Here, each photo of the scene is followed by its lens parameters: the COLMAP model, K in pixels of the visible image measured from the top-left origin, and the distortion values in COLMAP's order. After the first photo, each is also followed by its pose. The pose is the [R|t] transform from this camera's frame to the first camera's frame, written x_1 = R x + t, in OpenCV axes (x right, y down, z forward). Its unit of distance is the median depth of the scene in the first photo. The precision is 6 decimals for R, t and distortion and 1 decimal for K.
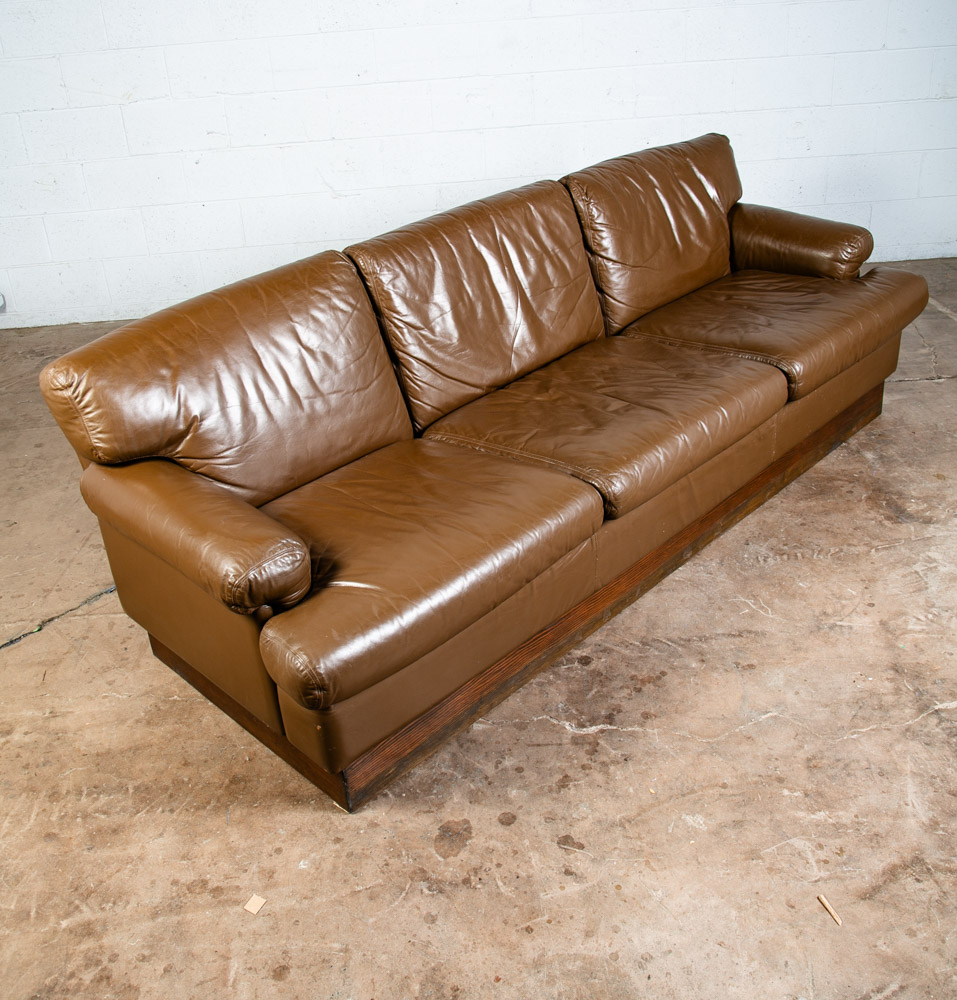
lens RADIAL K [[1027.9, 0, 486.8], [0, 1027.9, 448.9], [0, 0, 1]] dist [-0.047187, 0.000000]
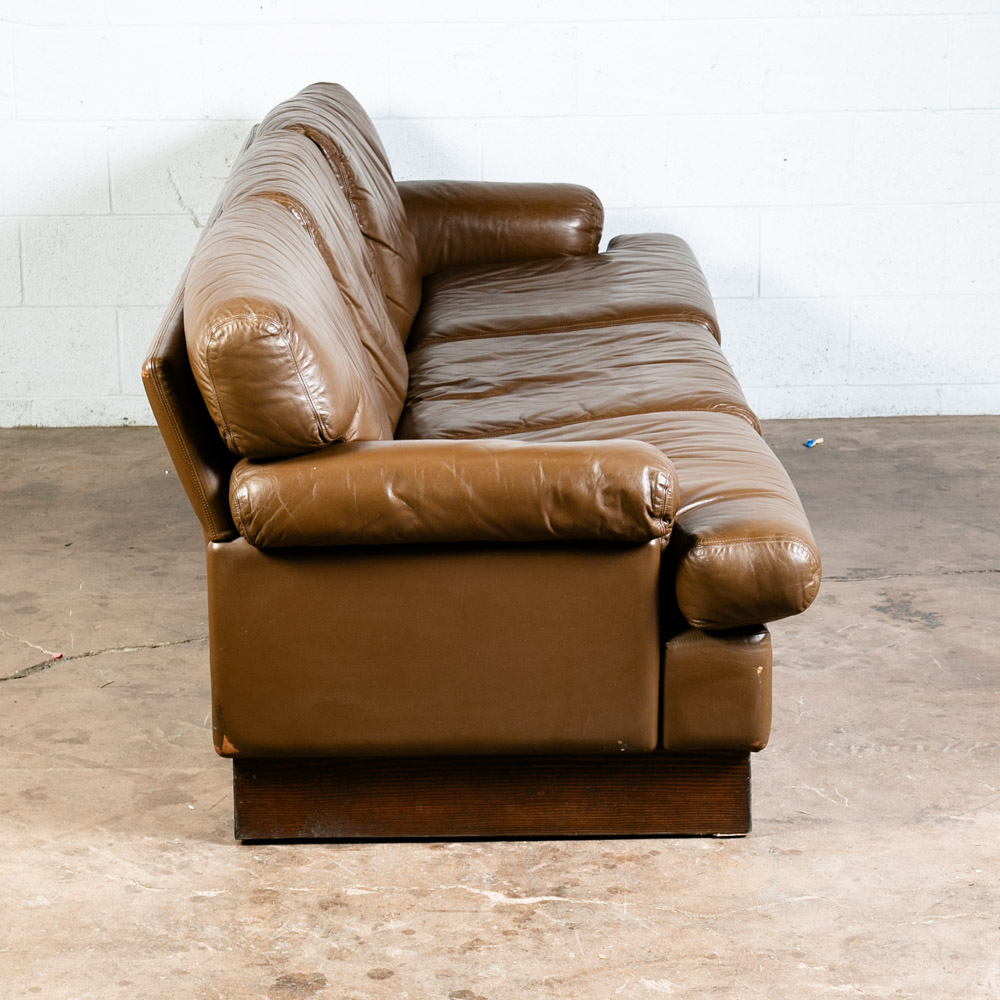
lens RADIAL K [[2711.5, 0, 480.7], [0, 2711.5, 482.9], [0, 0, 1]] dist [0.239781, 0.000000]
pose [[0.997625, 0.058691, -0.036043, 0.115324], [-0.065344, 0.971948, -0.225937, 0.395329], [0.021772, 0.227755, 0.973475, -0.717028]]
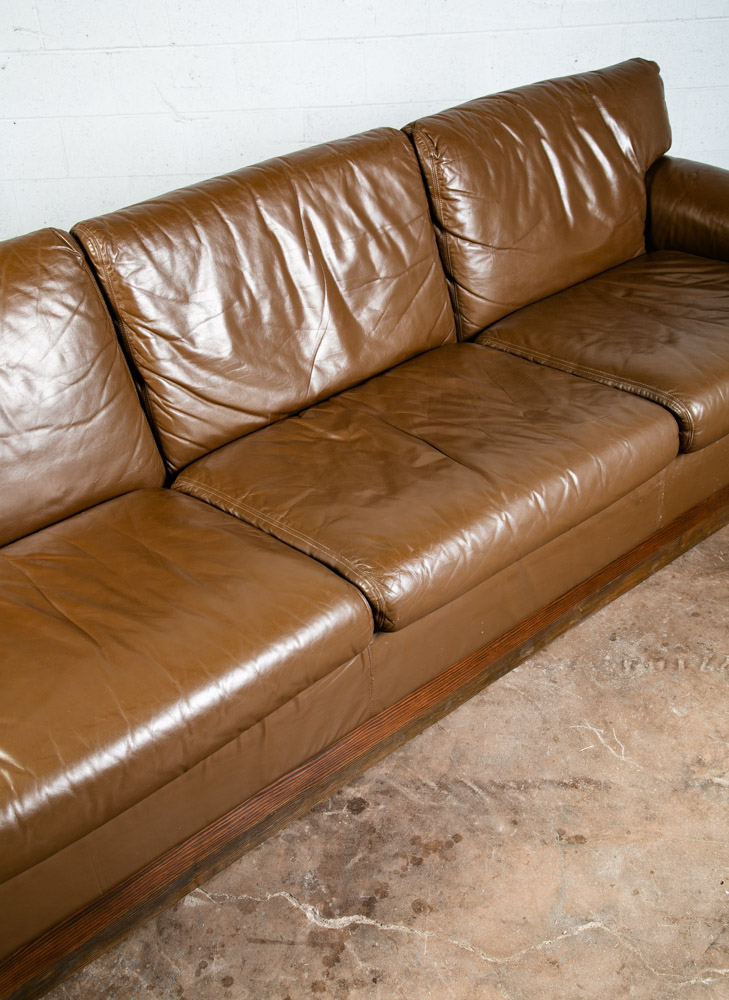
lens RADIAL K [[1122.7, 0, 369.1], [0, 1122.7, 460.9], [0, 0, 1]] dist [0.066845, 0.000000]
pose [[0.995753, 0.054311, -0.074341, 0.159321], [-0.048384, 0.995673, 0.079337, -0.113130], [0.078328, -0.075403, 0.994072, 0.216867]]
